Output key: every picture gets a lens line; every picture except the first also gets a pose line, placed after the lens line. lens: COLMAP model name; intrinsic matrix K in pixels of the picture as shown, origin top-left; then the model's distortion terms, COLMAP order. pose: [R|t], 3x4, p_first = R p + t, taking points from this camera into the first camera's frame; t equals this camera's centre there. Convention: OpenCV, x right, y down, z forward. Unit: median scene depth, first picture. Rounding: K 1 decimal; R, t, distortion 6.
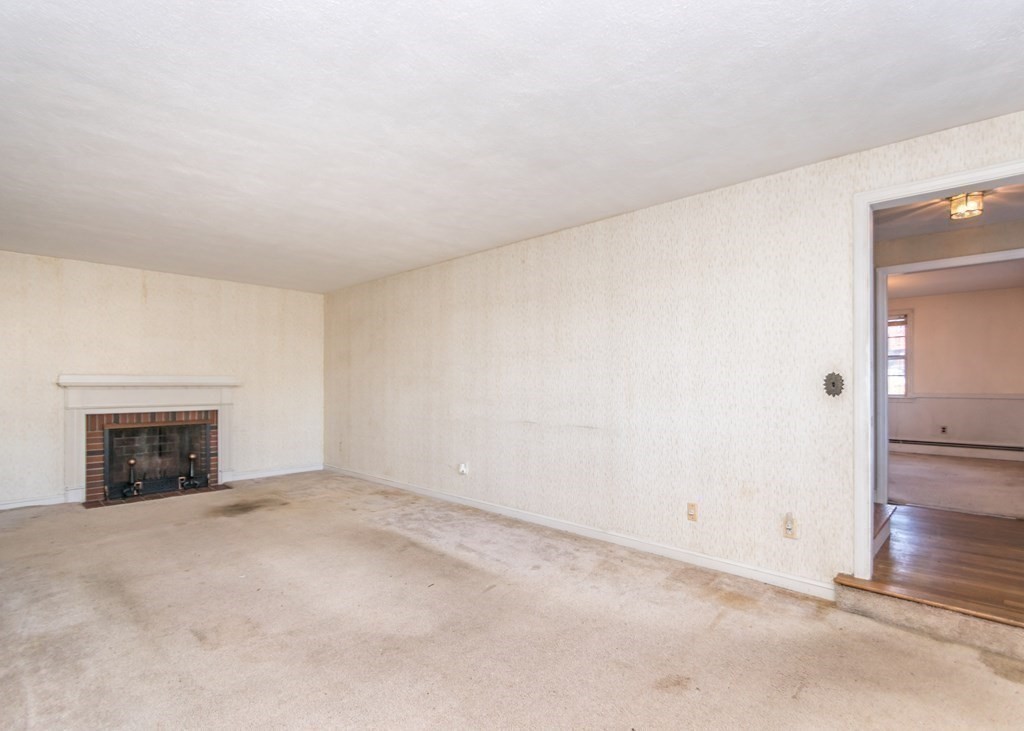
lens RADIAL K [[493.2, 0, 511.4], [0, 493.2, 376.7], [0, 0, 1]] dist [0.009783, -0.004347]
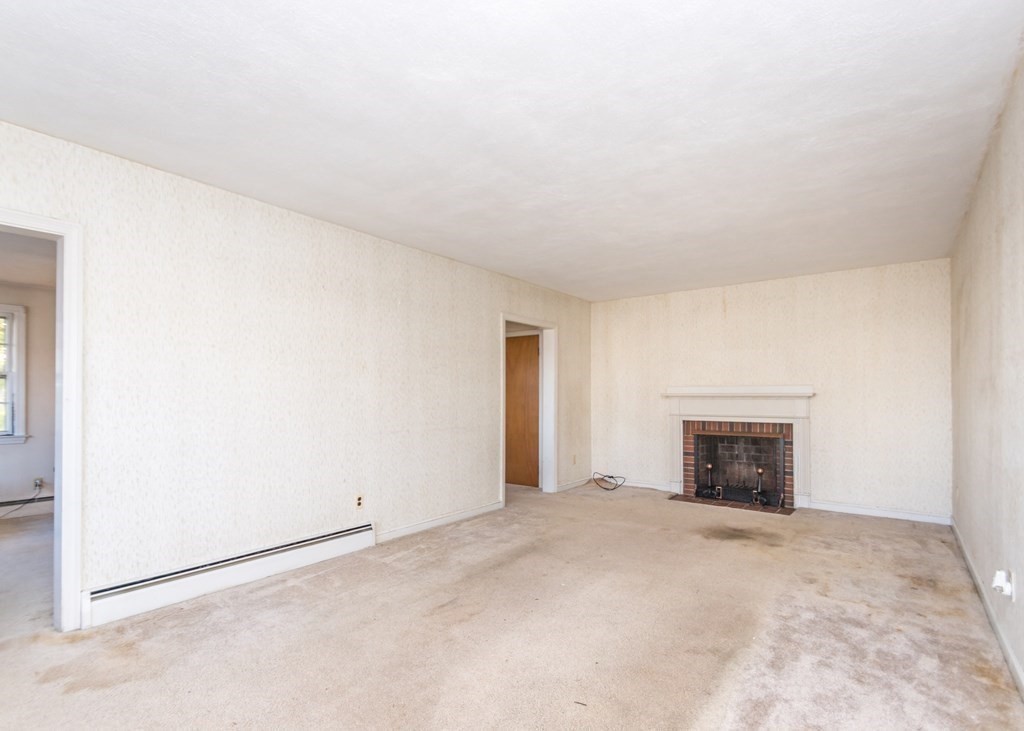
lens RADIAL K [[493.2, 0, 518.2], [0, 493.2, 390.3], [0, 0, 1]] dist [0.009783, -0.004347]
pose [[0.123725, -0.012326, -0.992240, 0.265782], [0.014762, 0.999835, -0.010579, 0.011546], [0.992207, -0.013338, 0.123886, 0.474863]]
